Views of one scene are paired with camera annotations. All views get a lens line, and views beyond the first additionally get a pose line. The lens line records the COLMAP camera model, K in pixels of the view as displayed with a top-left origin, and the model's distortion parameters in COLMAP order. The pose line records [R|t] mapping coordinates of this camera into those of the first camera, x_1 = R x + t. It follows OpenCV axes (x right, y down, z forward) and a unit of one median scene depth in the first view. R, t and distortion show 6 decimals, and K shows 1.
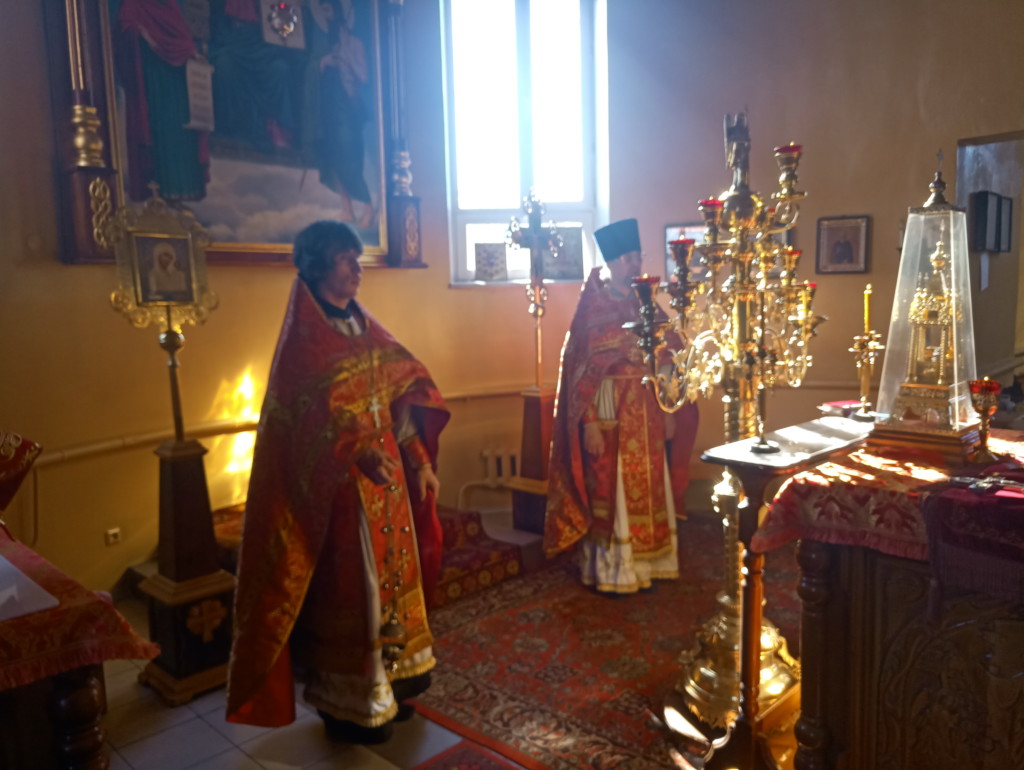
lens RADIAL K [[784.8, 0, 513.1], [0, 784.8, 386.3], [0, 0, 1]] dist [0.029258, -0.014224]
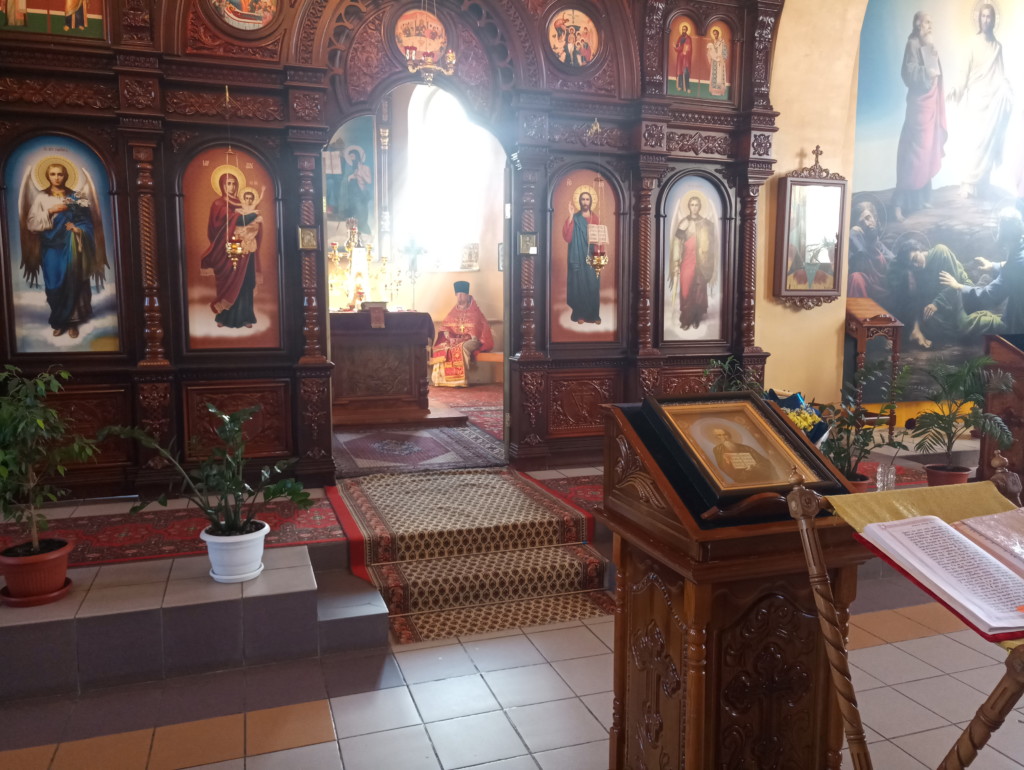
lens RADIAL K [[784.8, 0, 513.2], [0, 784.8, 387.1], [0, 0, 1]] dist [0.029258, -0.014224]
pose [[0.898606, 0.074533, -0.432381, 2.919120], [-0.072132, 0.997153, 0.021978, 0.320234], [0.432788, 0.011439, 0.901423, -2.146670]]
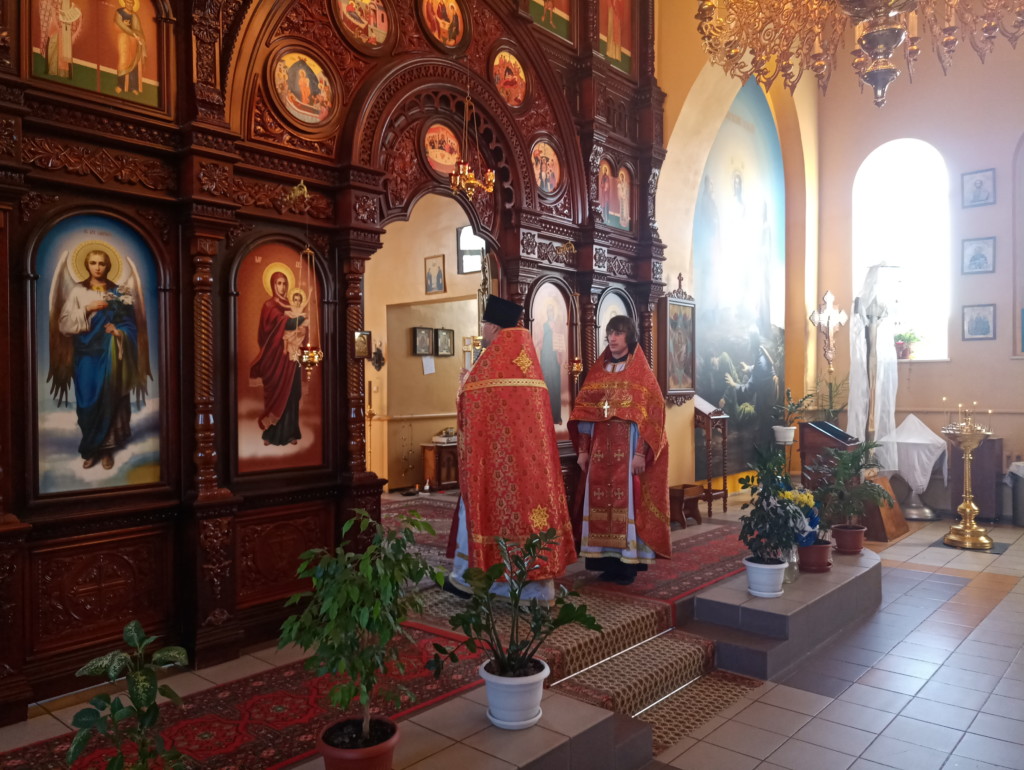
lens RADIAL K [[784.8, 0, 513.8], [0, 784.8, 387.4], [0, 0, 1]] dist [0.029258, -0.014224]
pose [[0.997534, 0.015620, 0.068426, 1.628489], [-0.008069, 0.993980, -0.109264, 0.323930], [-0.069721, 0.108443, 0.991655, -2.464197]]
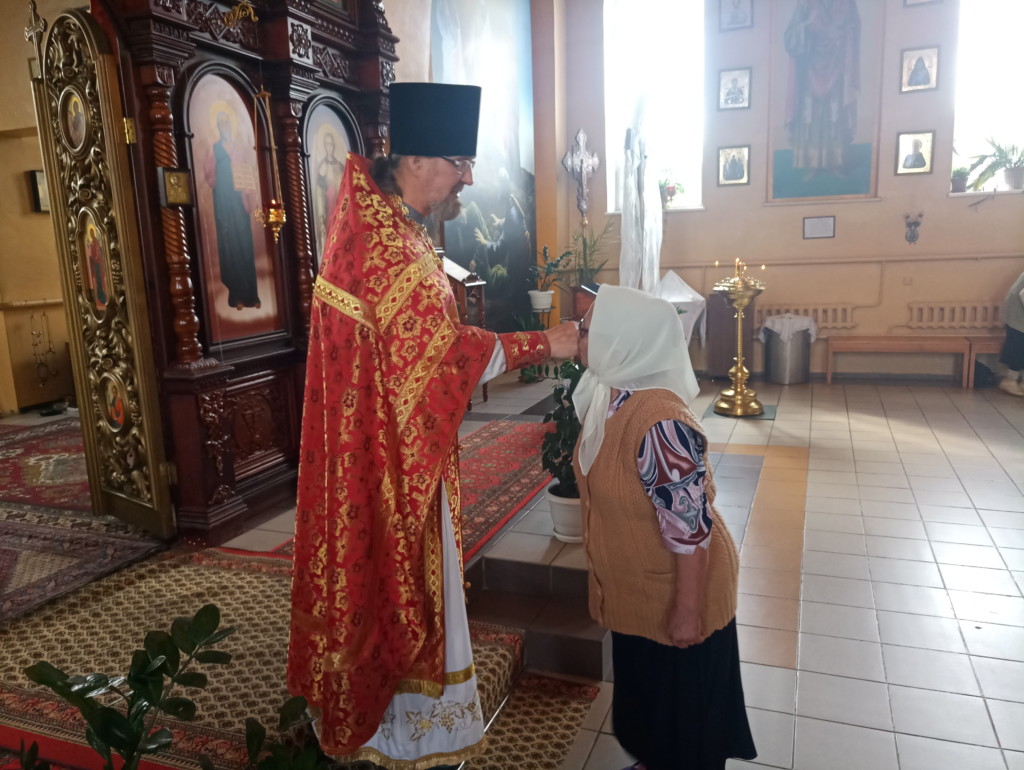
lens RADIAL K [[784.8, 0, 510.4], [0, 784.8, 388.5], [0, 0, 1]] dist [0.029258, -0.014224]
pose [[0.915768, -0.084311, 0.392761, 1.795693], [0.062091, 0.995685, 0.068963, 0.242051], [-0.396881, -0.038767, 0.917051, -1.568793]]
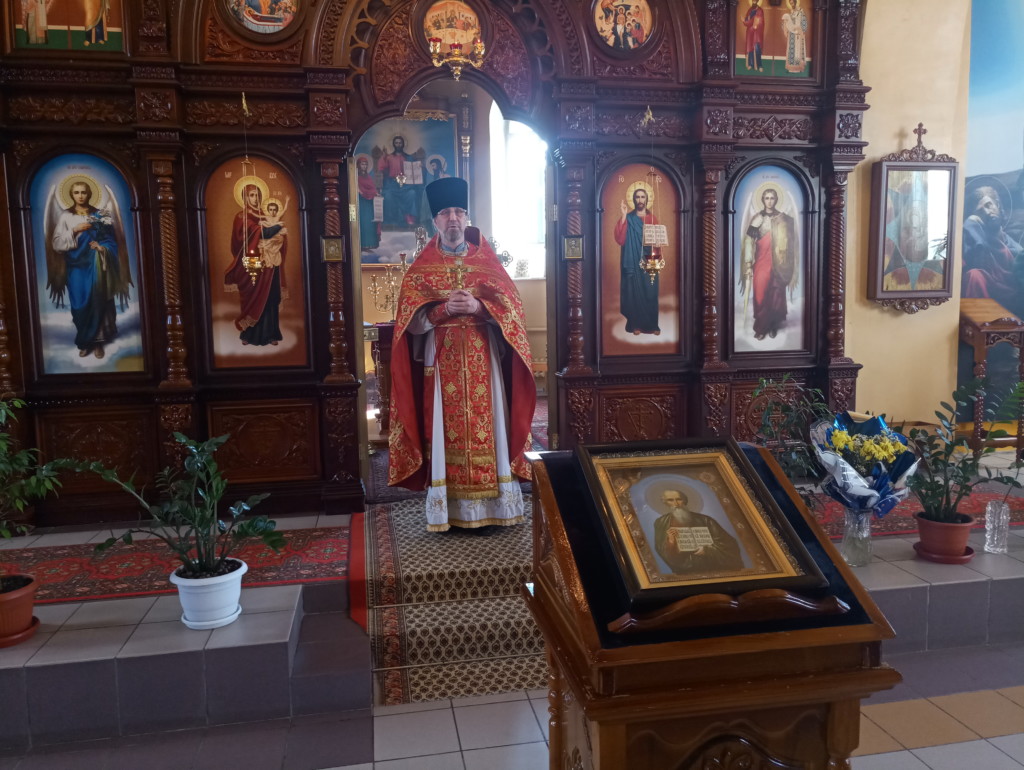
lens RADIAL K [[784.8, 0, 510.9], [0, 784.8, 386.8], [0, 0, 1]] dist [0.029258, -0.014224]
pose [[0.823345, 0.066898, -0.563585, 3.004628], [-0.064867, 0.997614, 0.023653, 0.274353], [0.563822, 0.017083, 0.825720, -1.843958]]
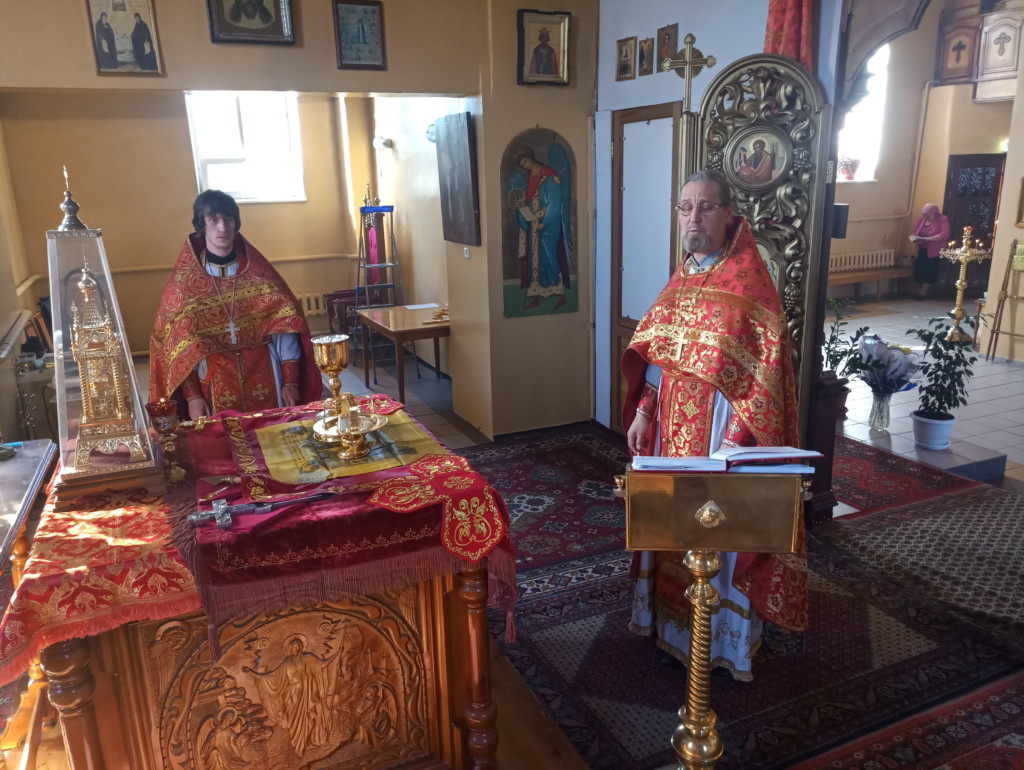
lens RADIAL K [[784.8, 0, 510.0], [0, 784.8, 381.3], [0, 0, 1]] dist [0.029258, -0.014224]
pose [[0.364355, -0.220868, 0.904689, -0.146340], [0.123514, 0.974347, 0.188130, -0.165431], [-0.923033, 0.043196, 0.382288, 0.191142]]
